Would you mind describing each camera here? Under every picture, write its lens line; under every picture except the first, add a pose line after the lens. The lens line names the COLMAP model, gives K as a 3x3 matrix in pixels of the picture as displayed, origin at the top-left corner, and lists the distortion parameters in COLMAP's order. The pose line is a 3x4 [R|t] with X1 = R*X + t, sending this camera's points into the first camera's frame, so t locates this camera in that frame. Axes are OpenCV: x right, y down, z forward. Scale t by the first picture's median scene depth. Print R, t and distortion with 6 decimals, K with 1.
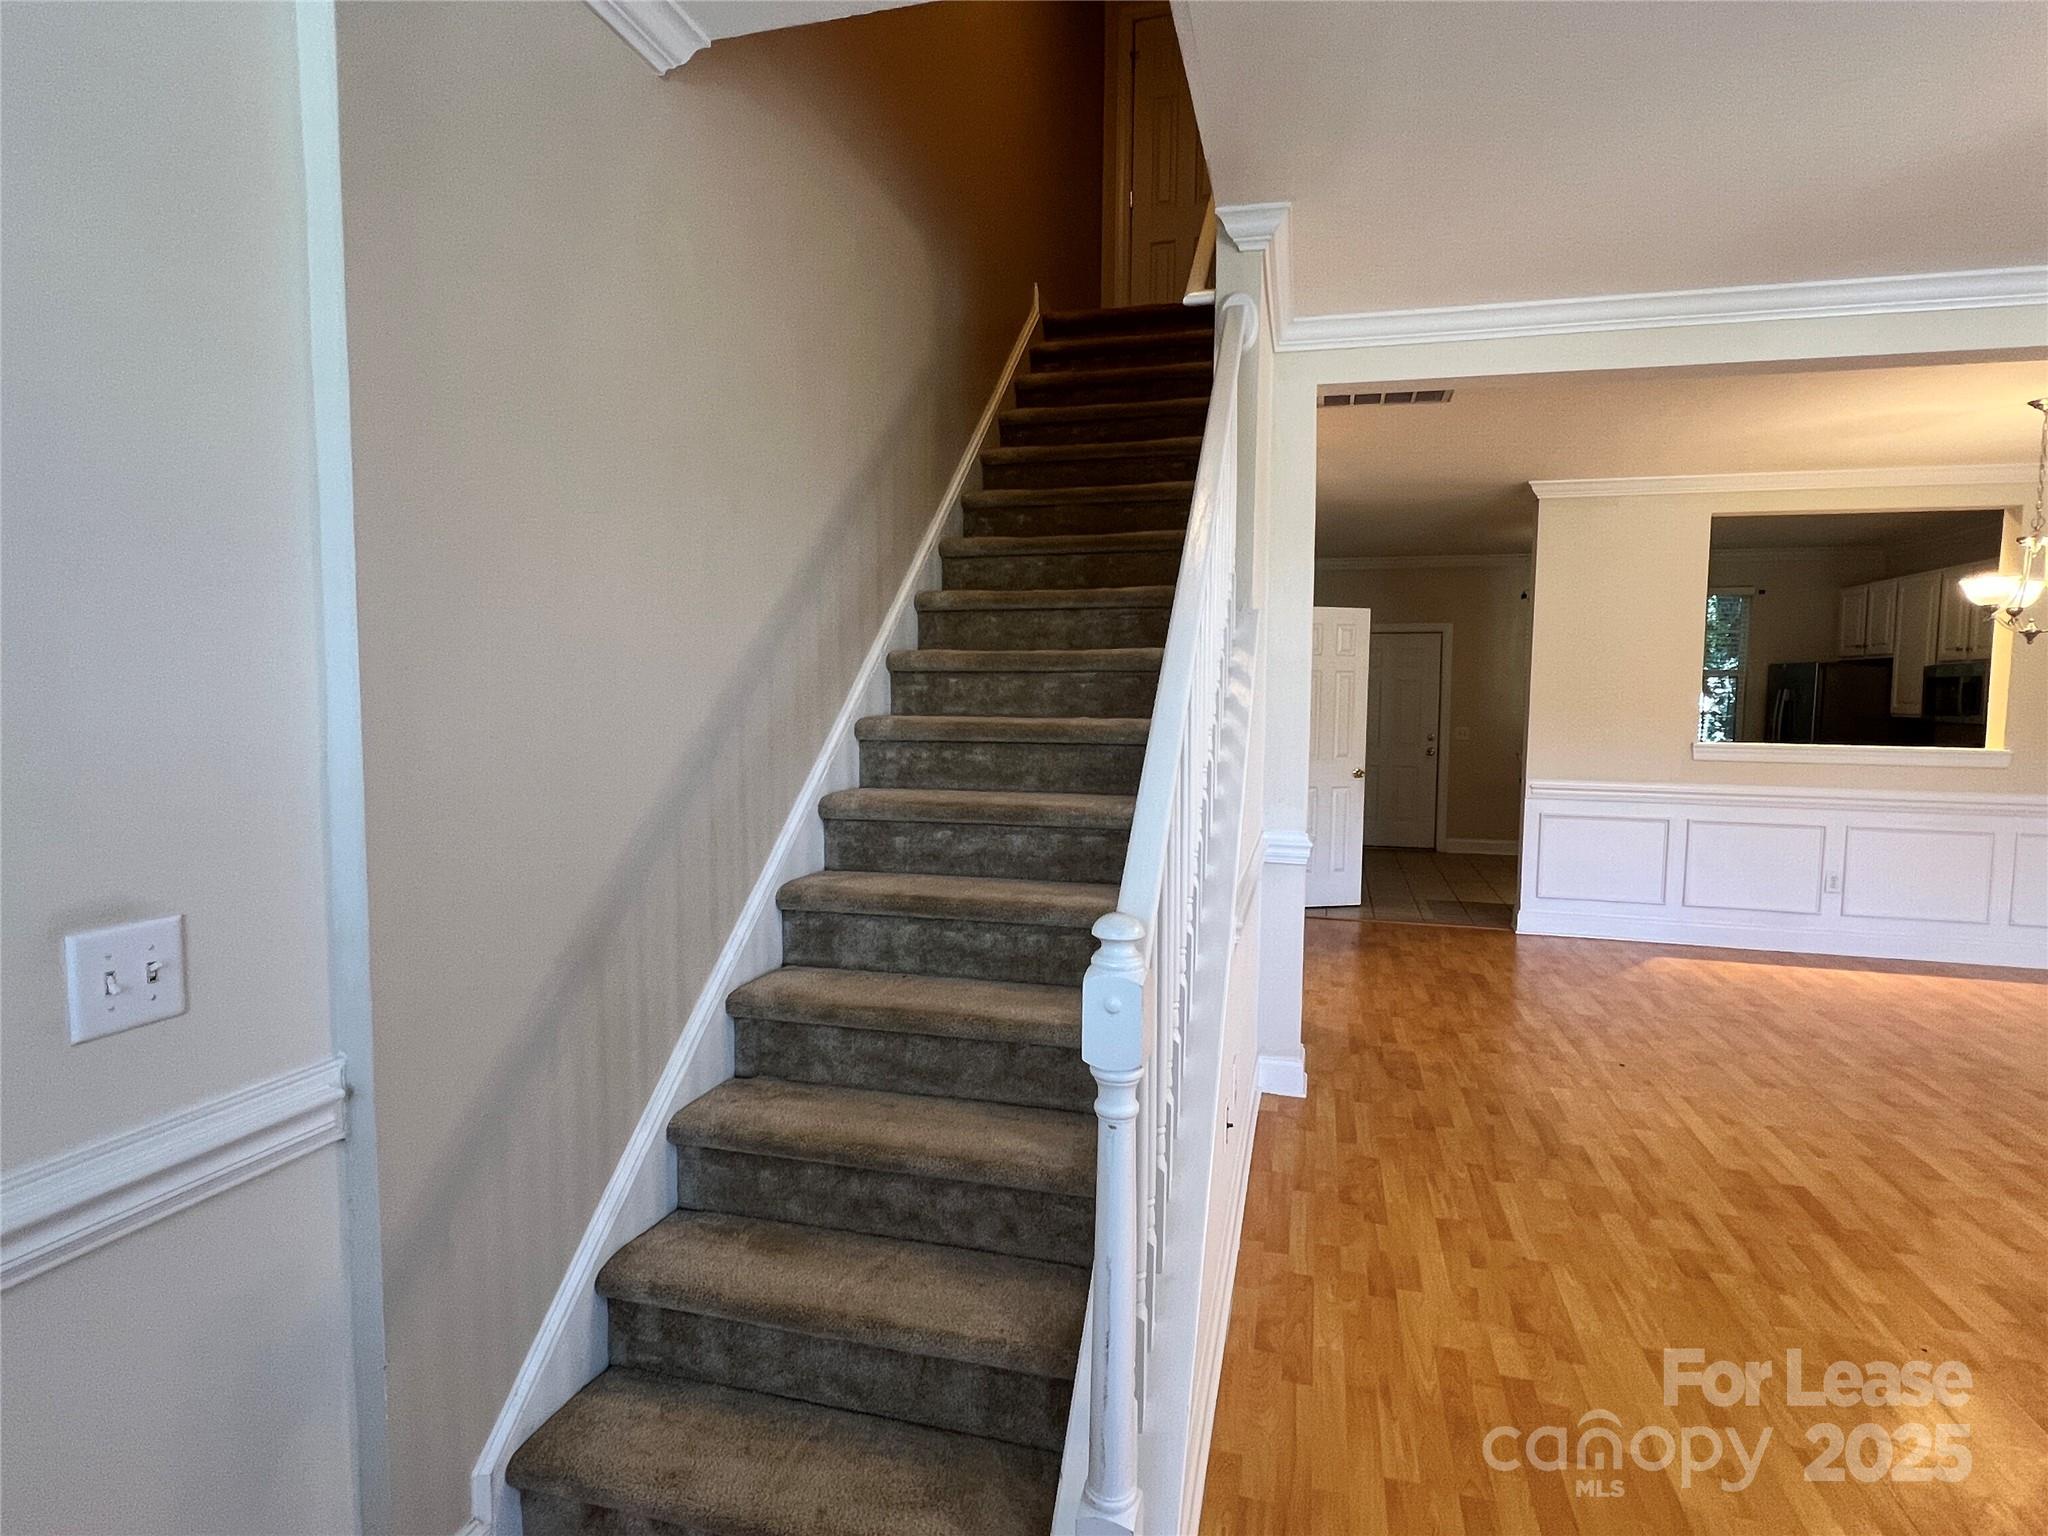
lens RADIAL K [[1084.7, 0, 1028.9], [0, 1084.7, 768.4], [0, 0, 1]] dist [0.001089, 0.002406]
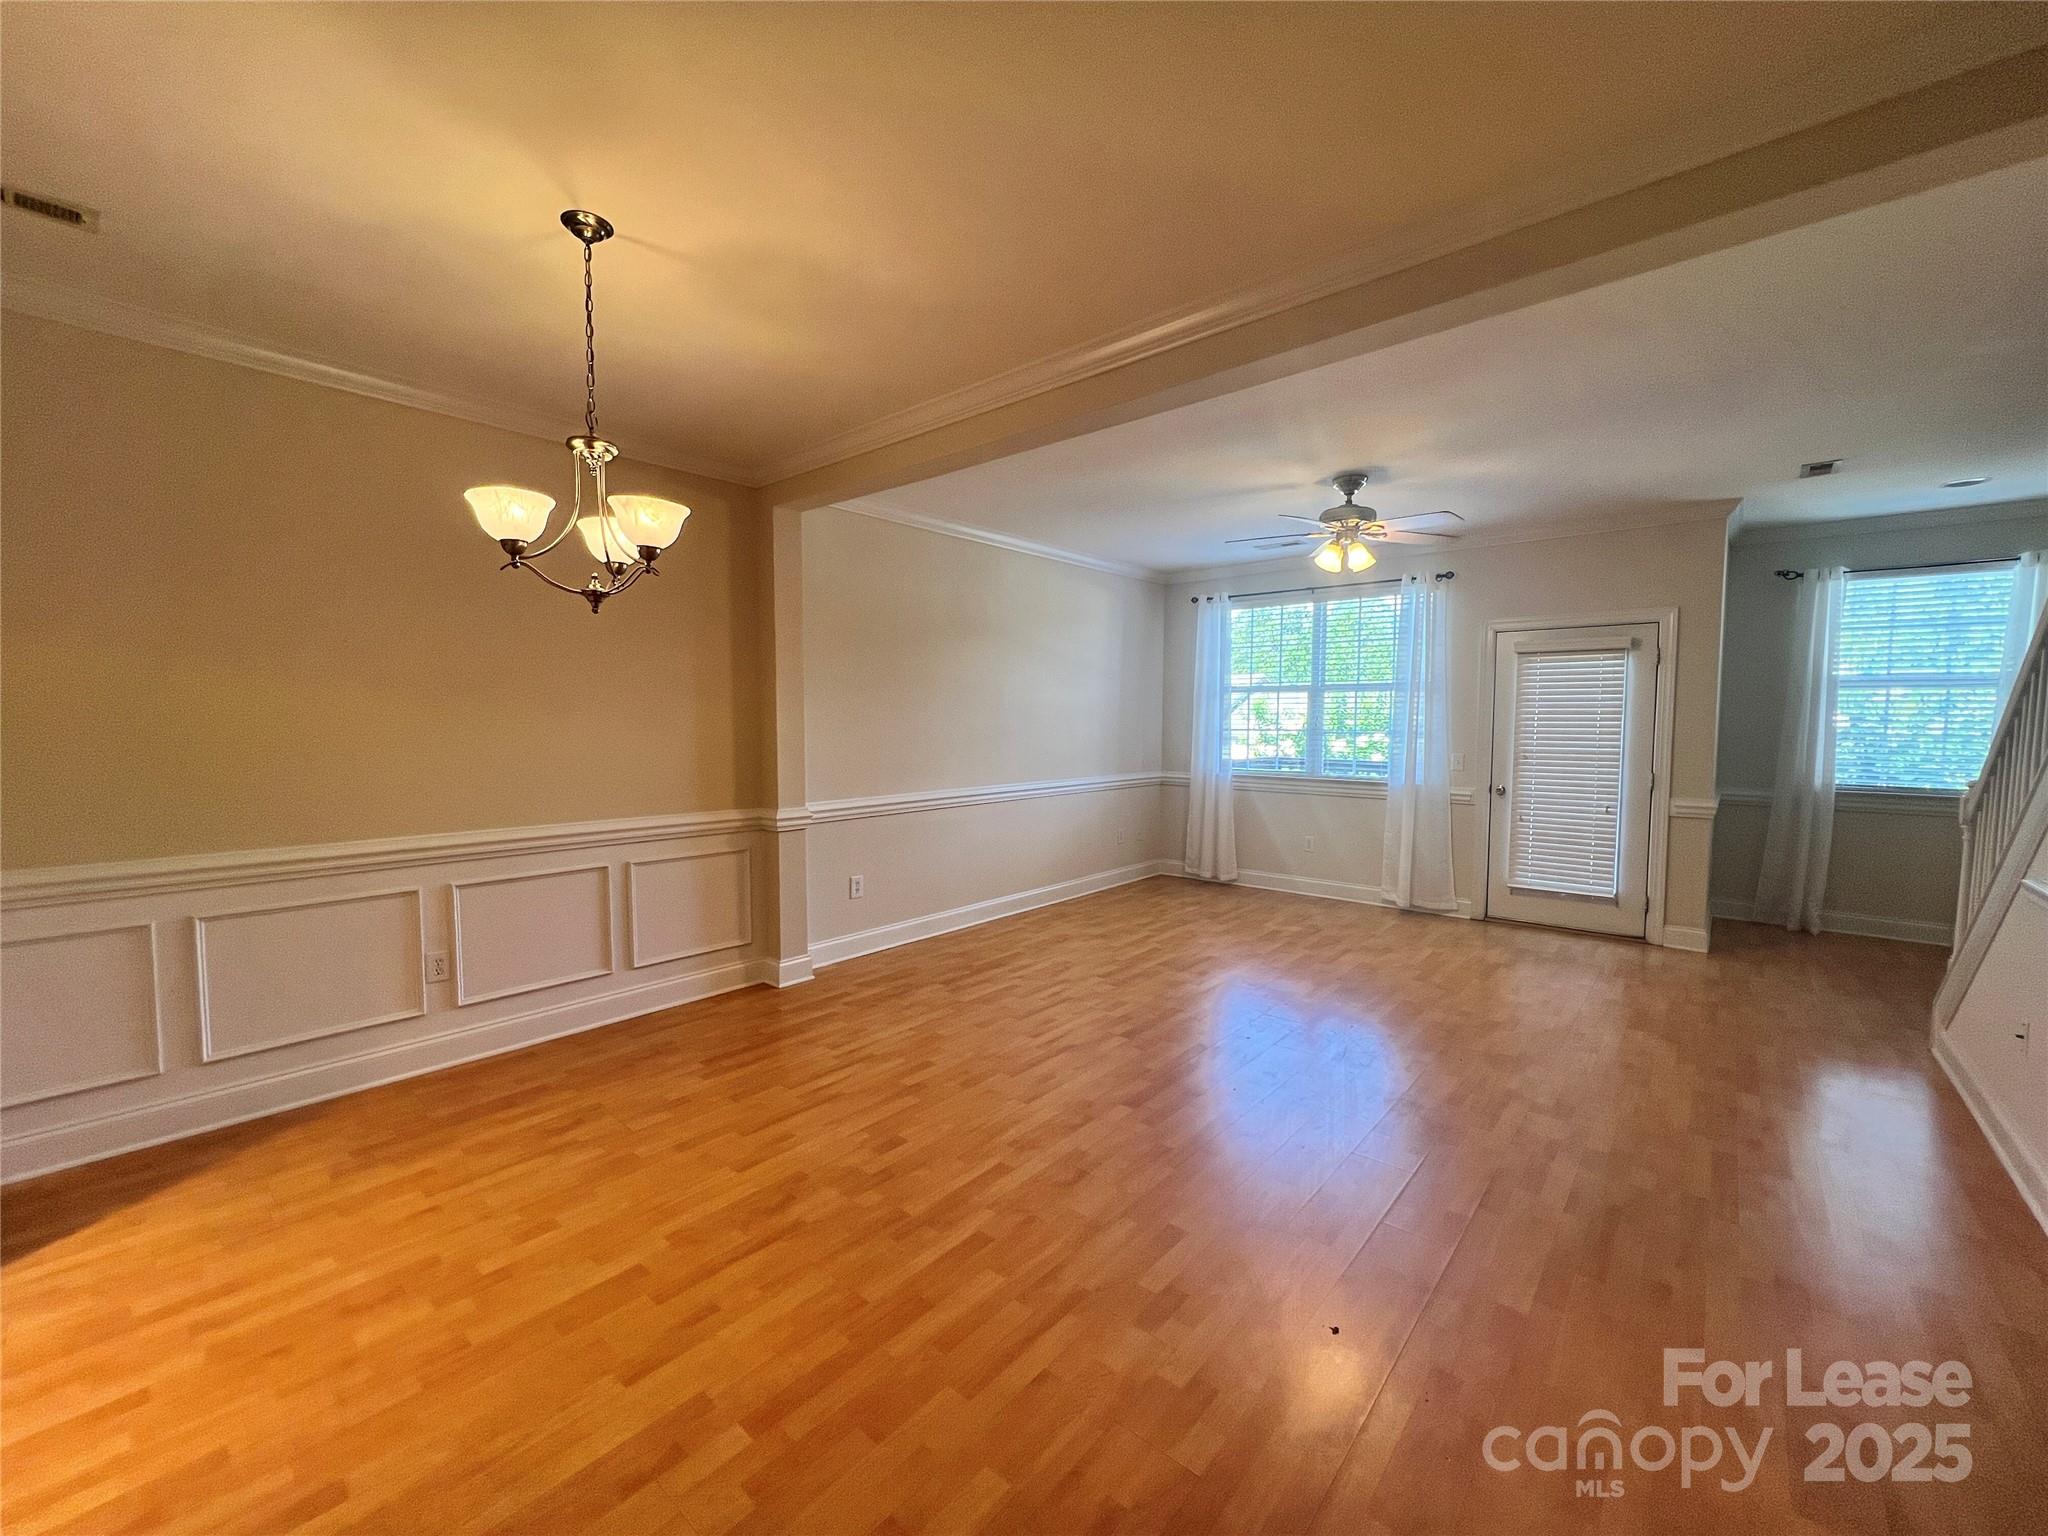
lens RADIAL K [[821.3, 0, 1024.4], [0, 821.3, 778.4], [0, 0, 1]] dist [0.003017, -0.001132]
pose [[-0.902224, -0.046959, 0.428703, 0.505699], [0.016596, 0.989538, 0.143318, -0.086110], [-0.430948, 0.136420, -0.892005, 1.385885]]
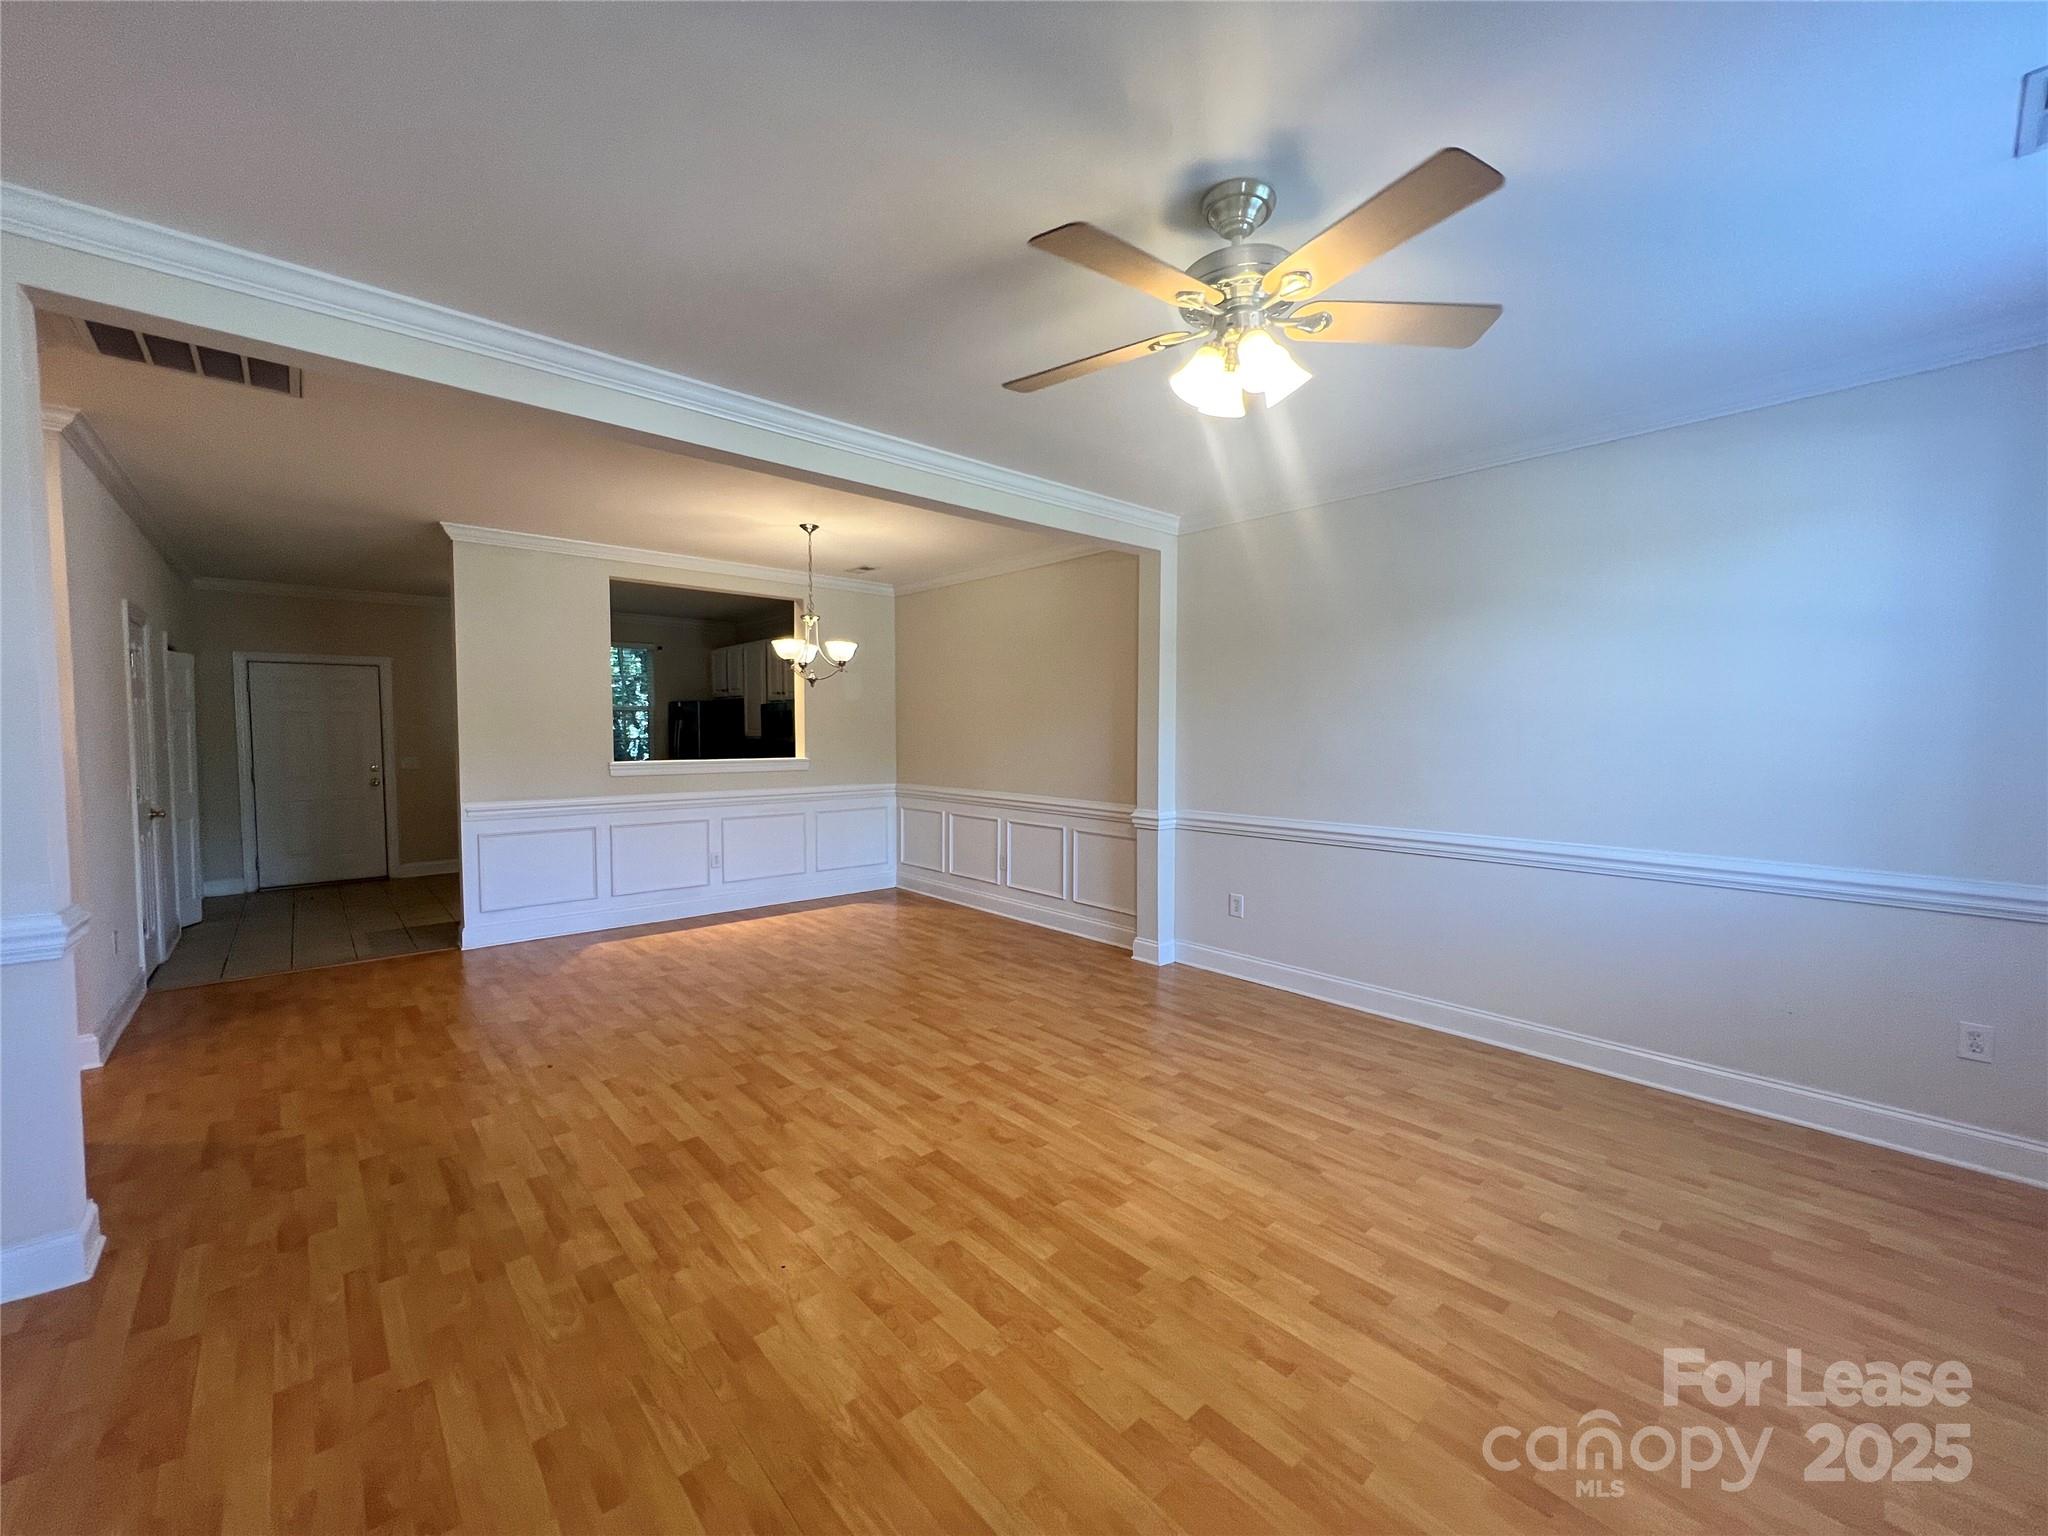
lens RADIAL K [[821.3, 0, 1029.2], [0, 821.3, 767.4], [0, 0, 1]] dist [0.003017, -0.001132]
pose [[0.543877, -0.050002, 0.837674, 0.135644], [0.066614, 0.997646, 0.016300, -0.002301], [-0.836517, 0.046935, 0.545927, 0.144675]]
